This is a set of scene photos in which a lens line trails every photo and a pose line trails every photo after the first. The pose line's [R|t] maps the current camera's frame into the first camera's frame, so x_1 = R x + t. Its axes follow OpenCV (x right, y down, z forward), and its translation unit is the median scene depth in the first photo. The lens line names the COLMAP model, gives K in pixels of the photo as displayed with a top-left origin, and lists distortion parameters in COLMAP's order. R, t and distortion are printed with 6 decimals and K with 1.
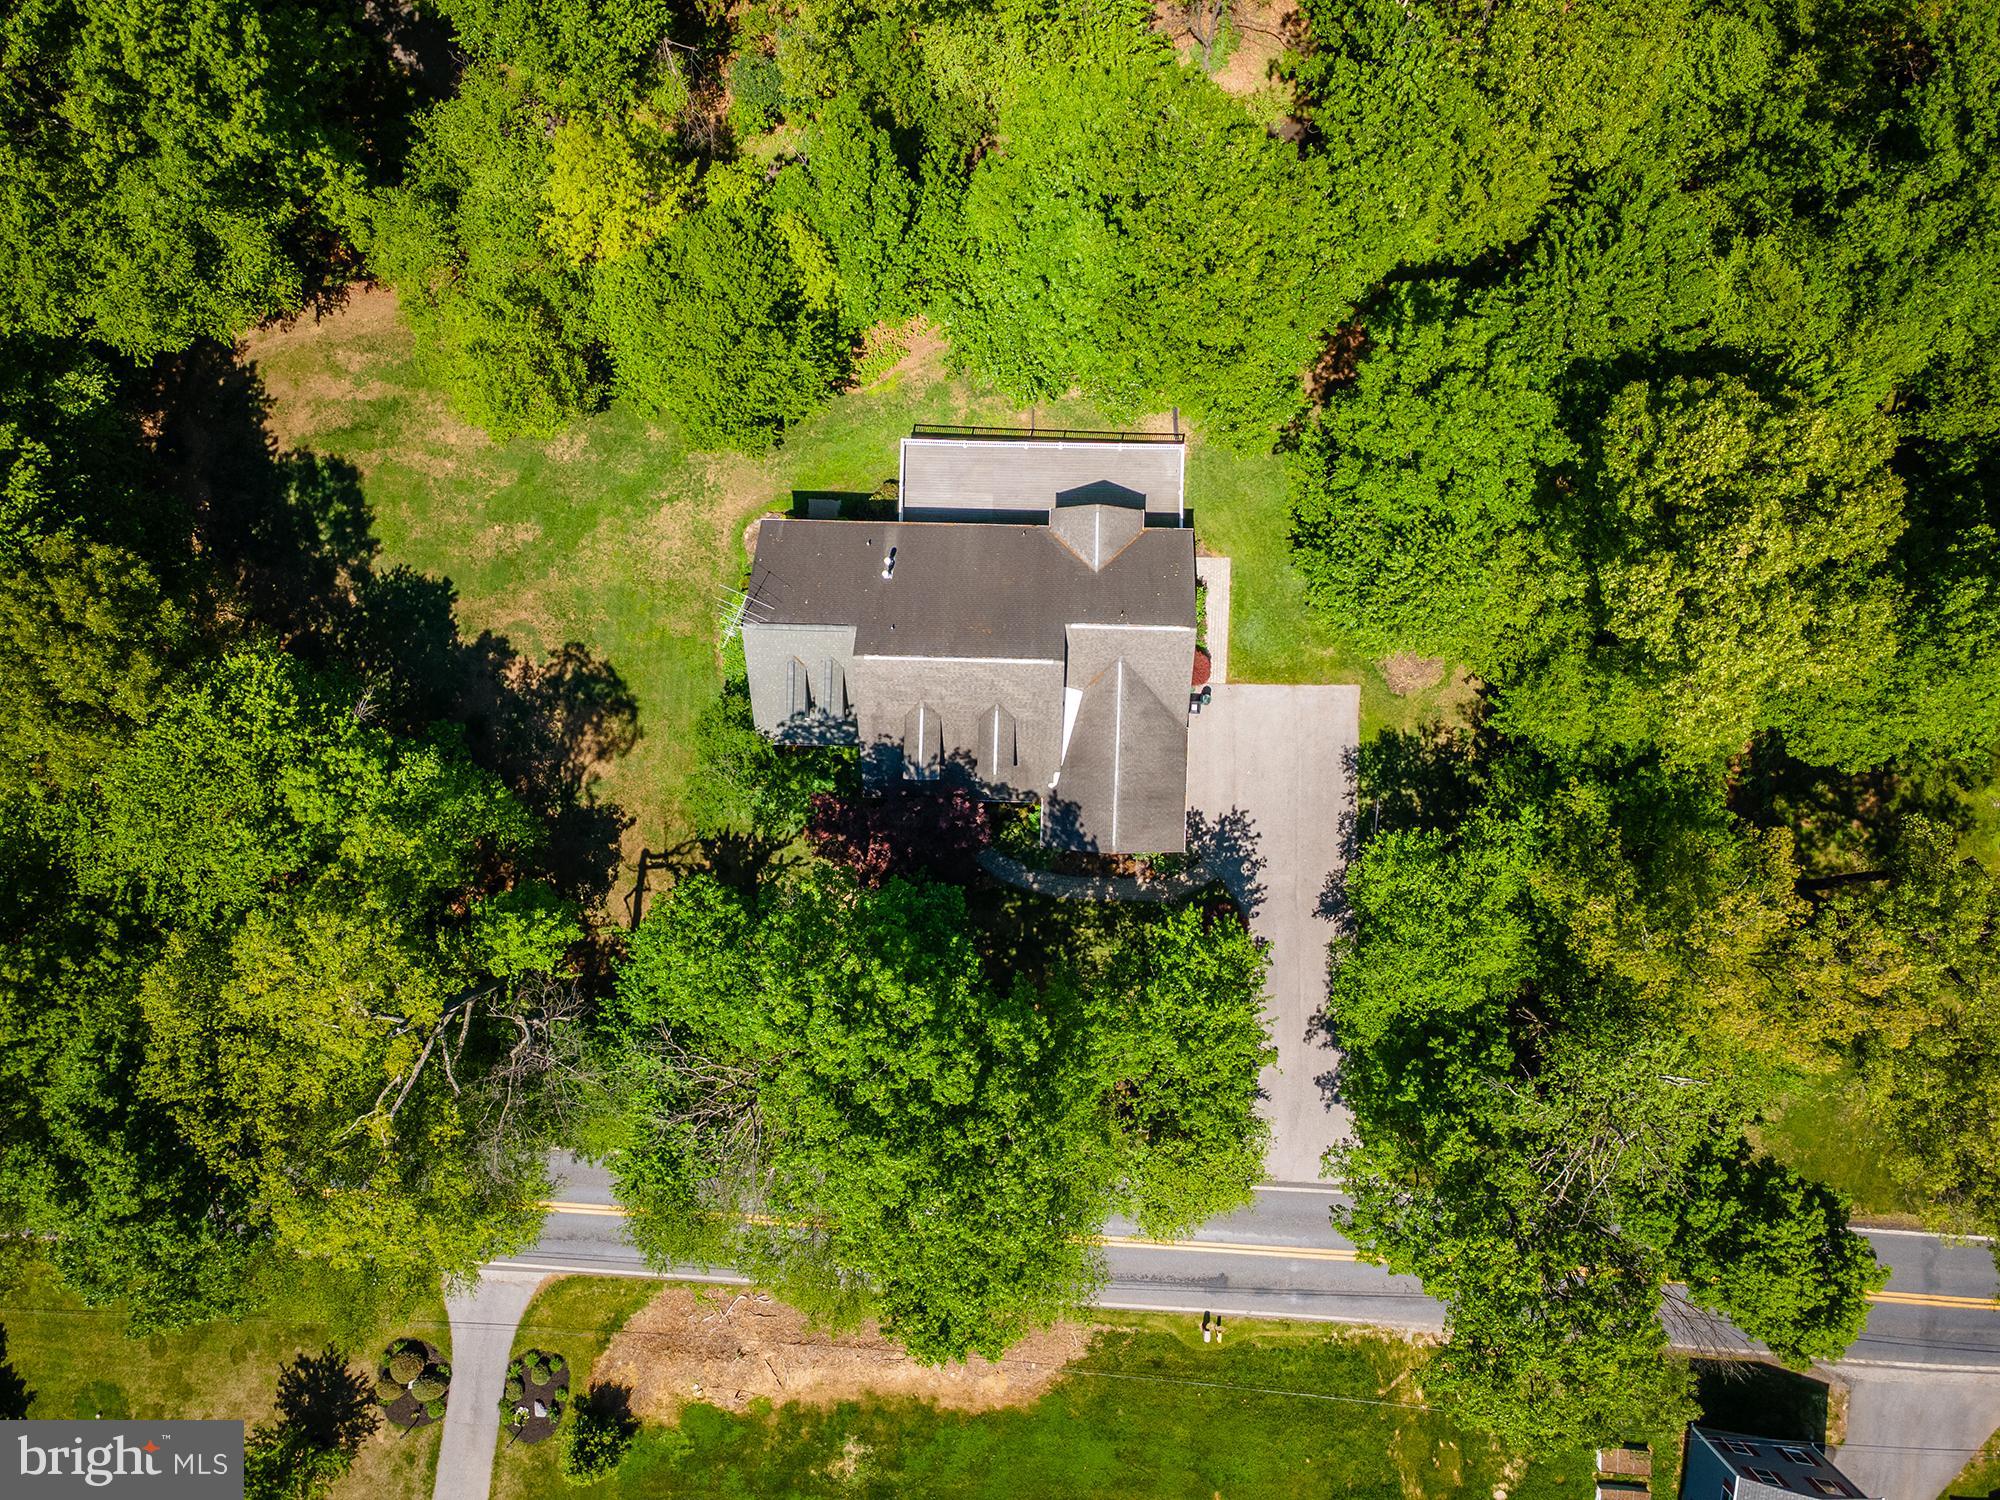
lens RADIAL K [[1432.9, 0, 1007.8], [0, 1432.9, 754.2], [0, 0, 1]] dist [0.043492, 0.009893]
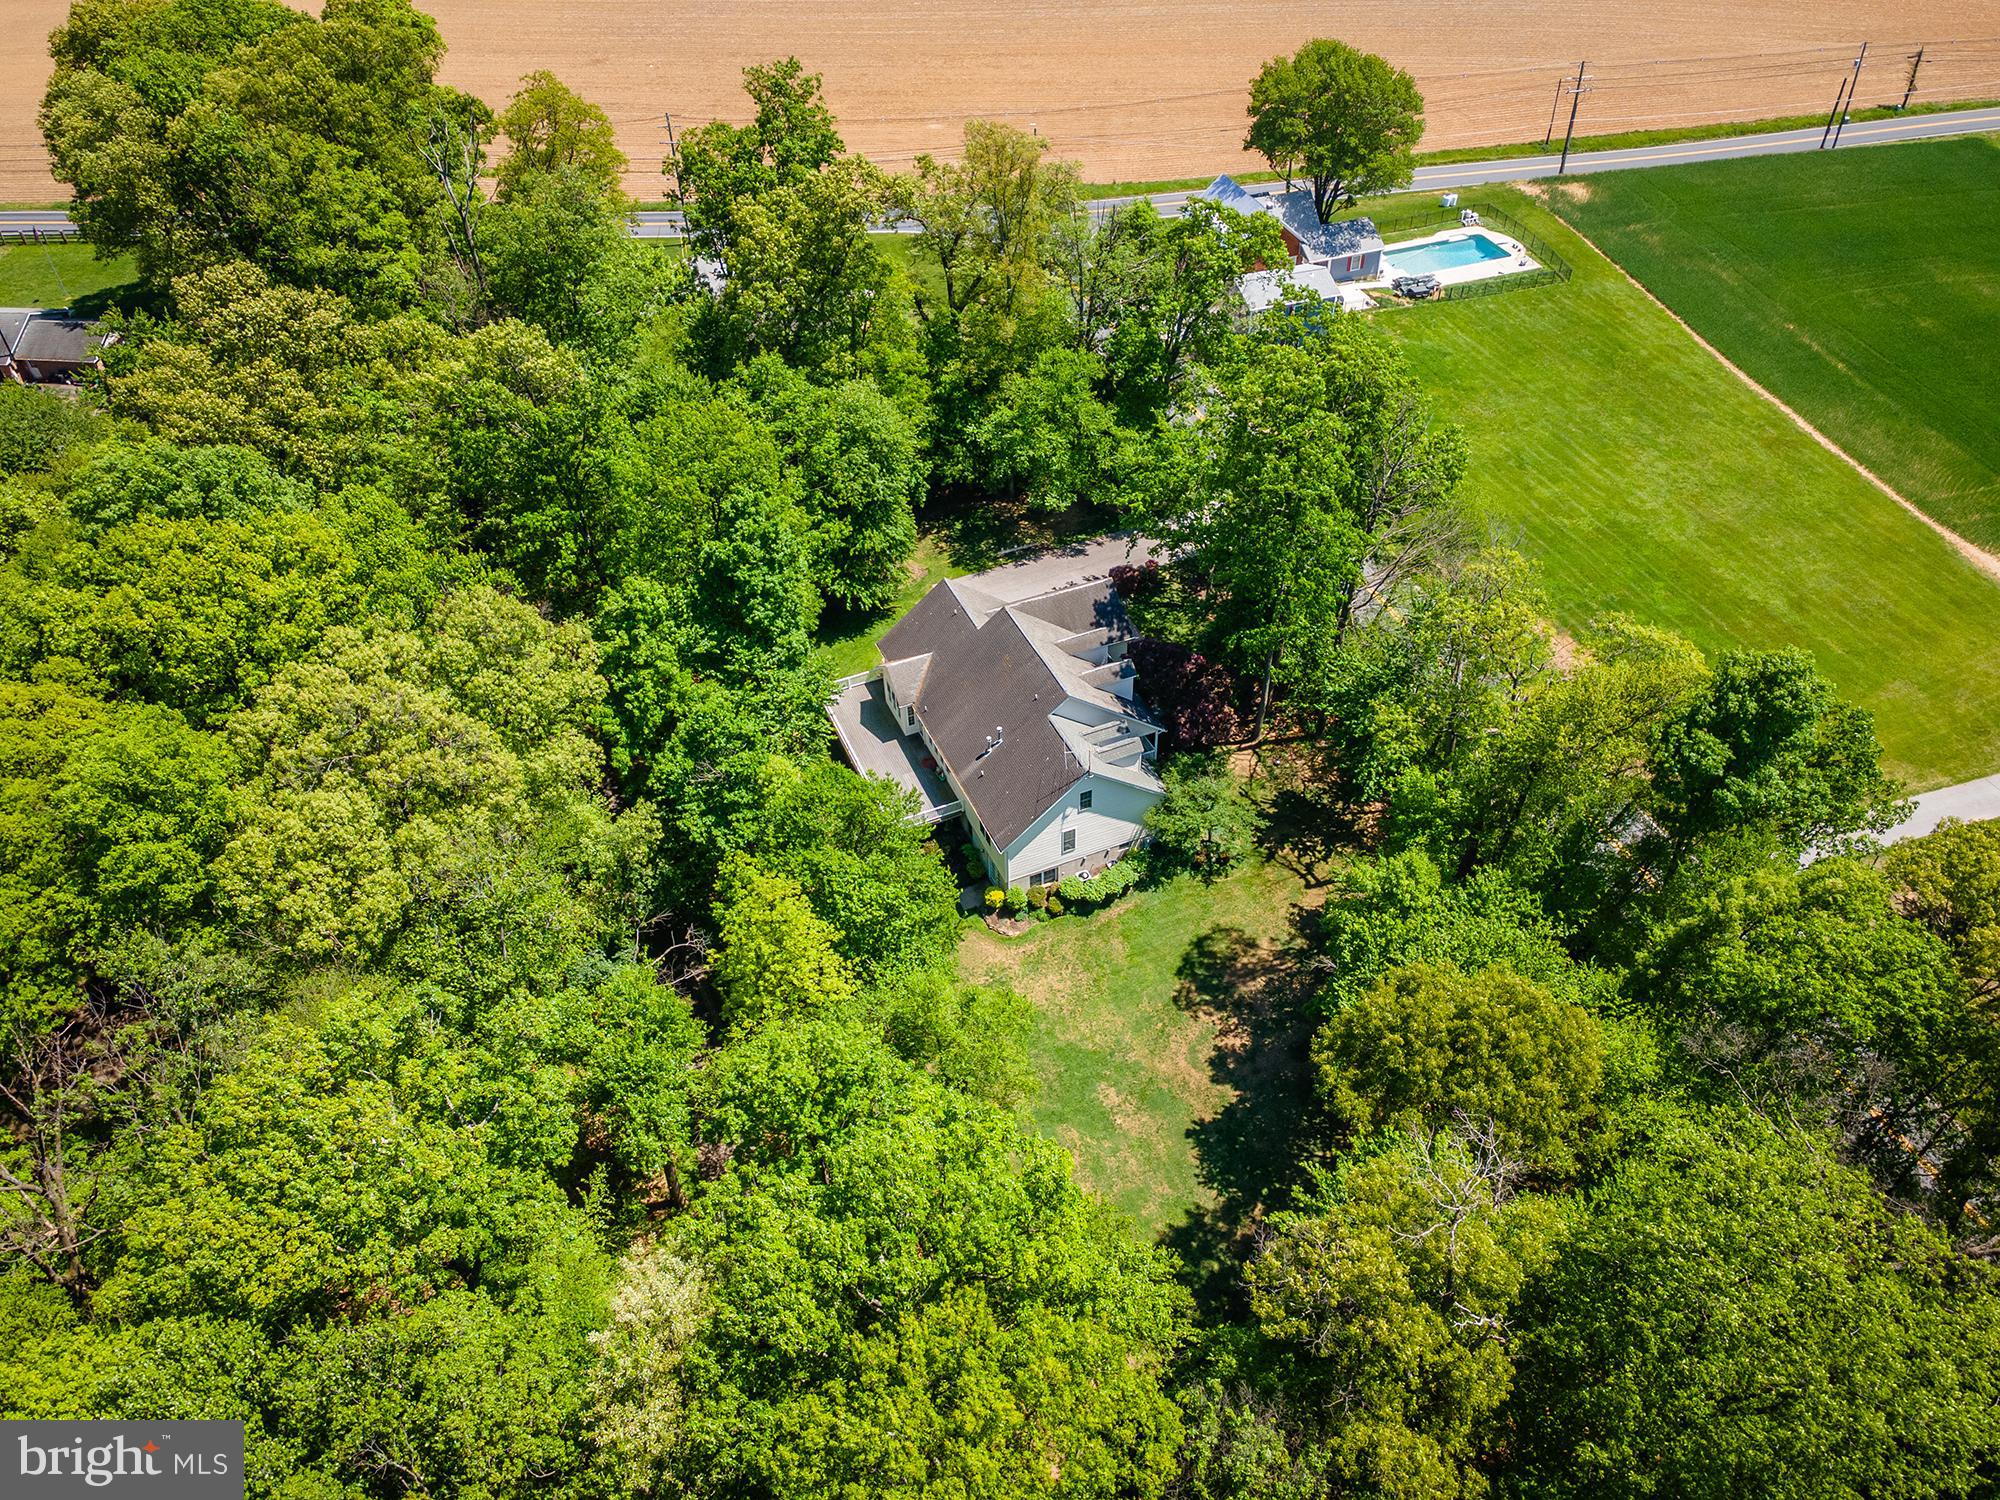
lens RADIAL K [[1432.9, 0, 1007.8], [0, 1432.9, 754.2], [0, 0, 1]] dist [0.043492, 0.009893]
pose [[-0.414482, -0.582041, 0.699595, -0.929596], [0.908820, -0.304812, 0.284845, -0.457915], [0.047454, 0.753869, 0.655309, 0.194185]]
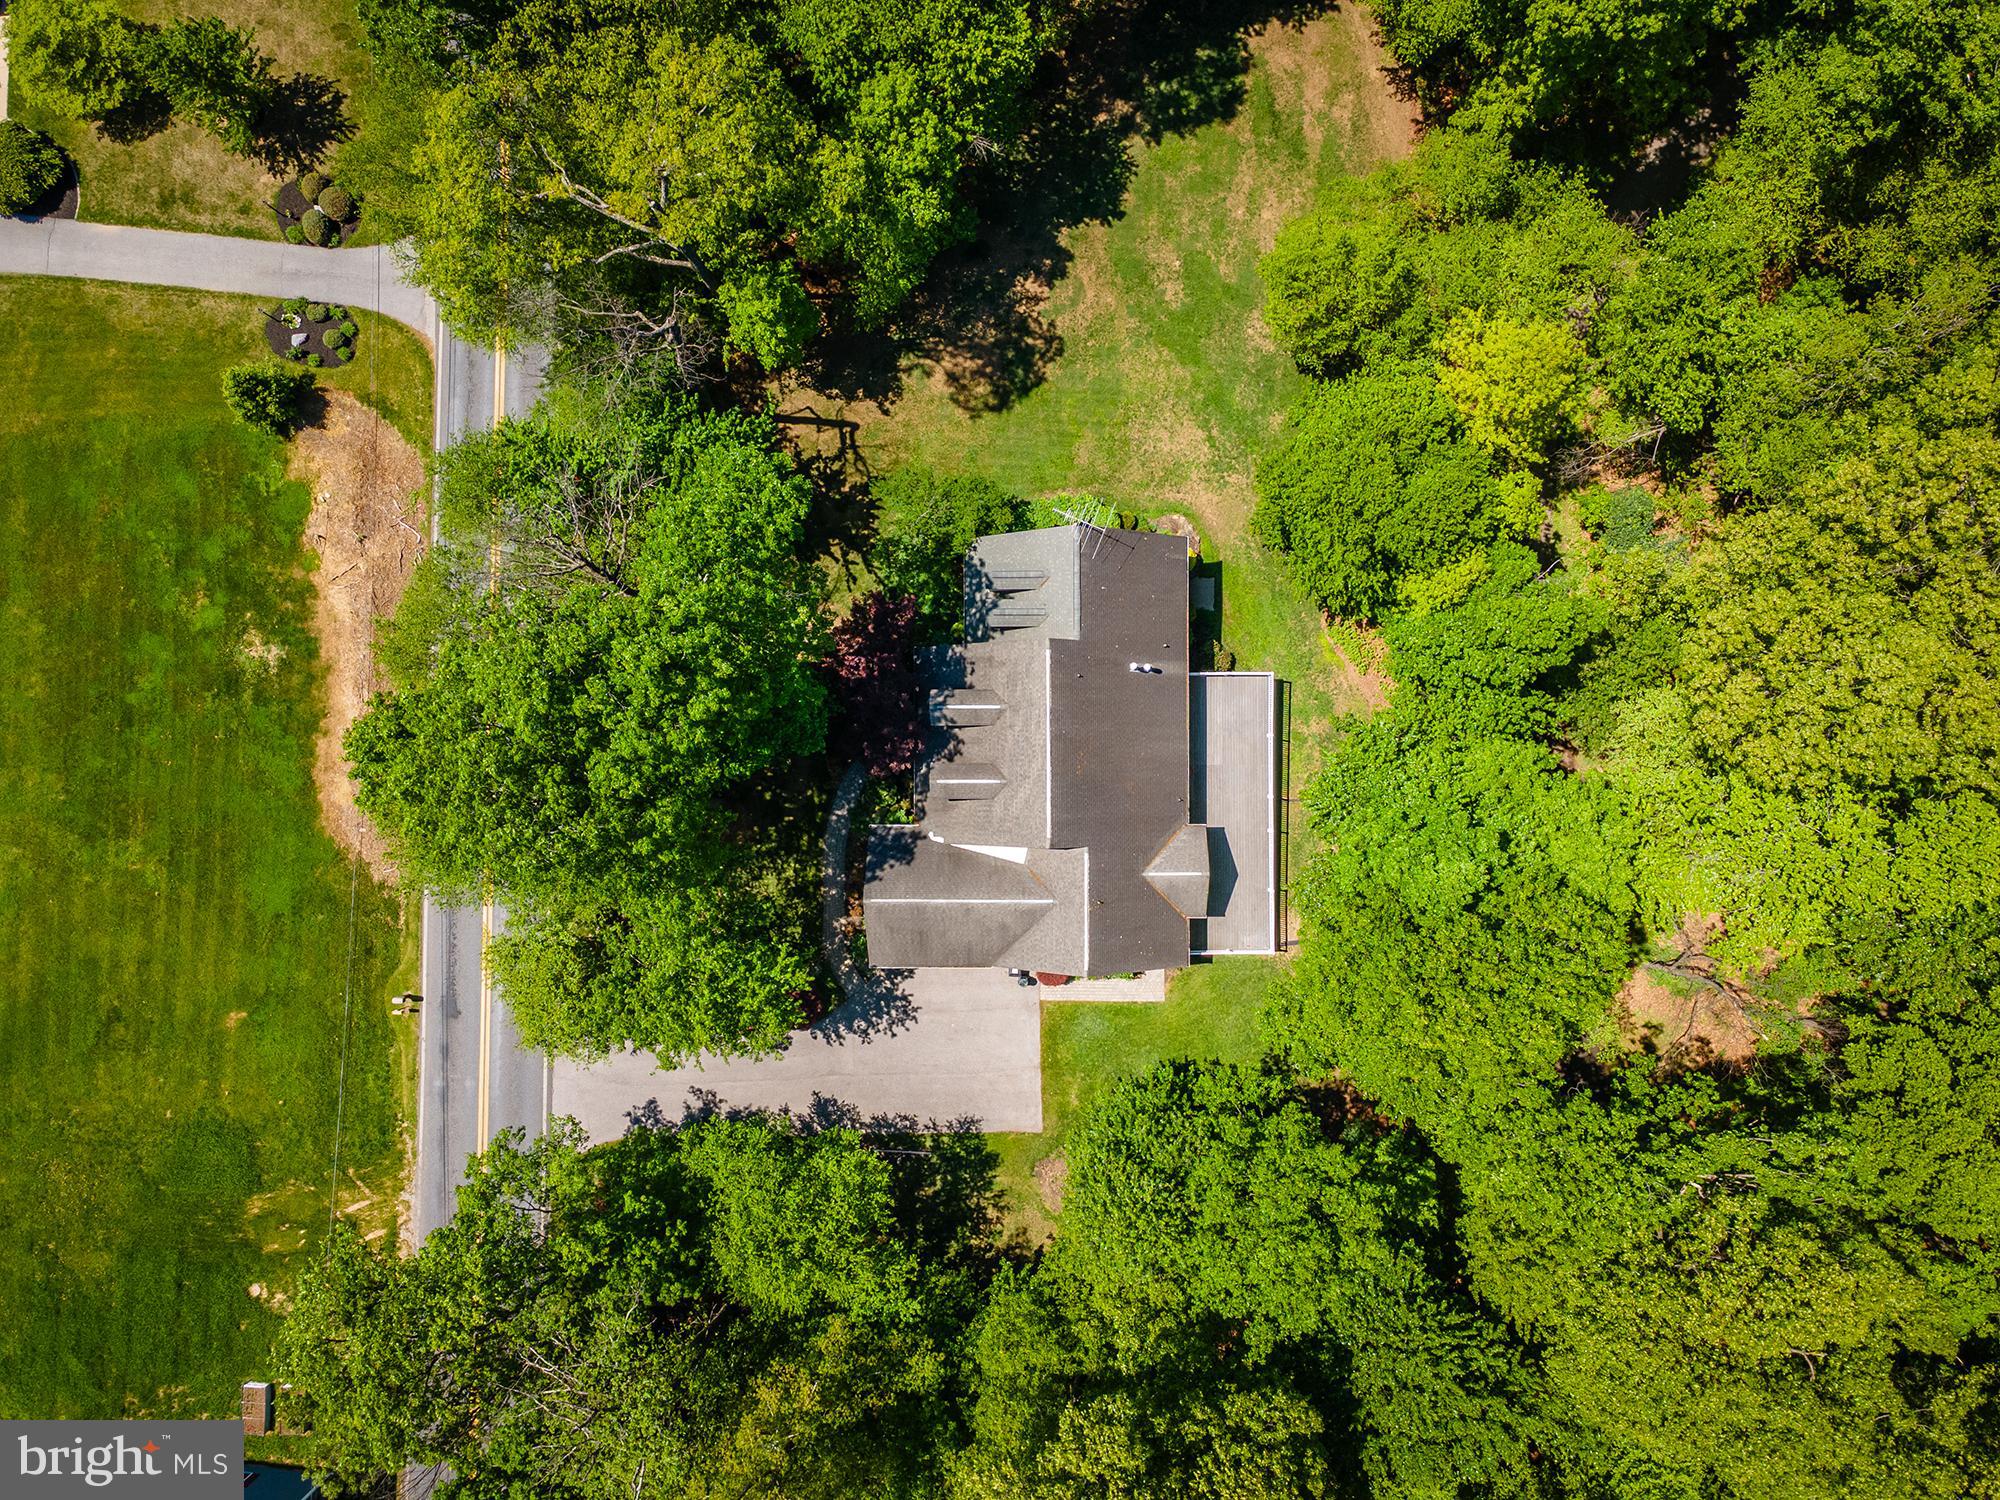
lens RADIAL K [[1432.9, 0, 1007.8], [0, 1432.9, 754.2], [0, 0, 1]] dist [0.043492, 0.009893]
pose [[0.031453, 0.999020, 0.031147, -0.055334], [-0.999317, 0.030828, 0.020355, -0.054177], [0.019375, -0.031766, 0.999308, -0.004287]]
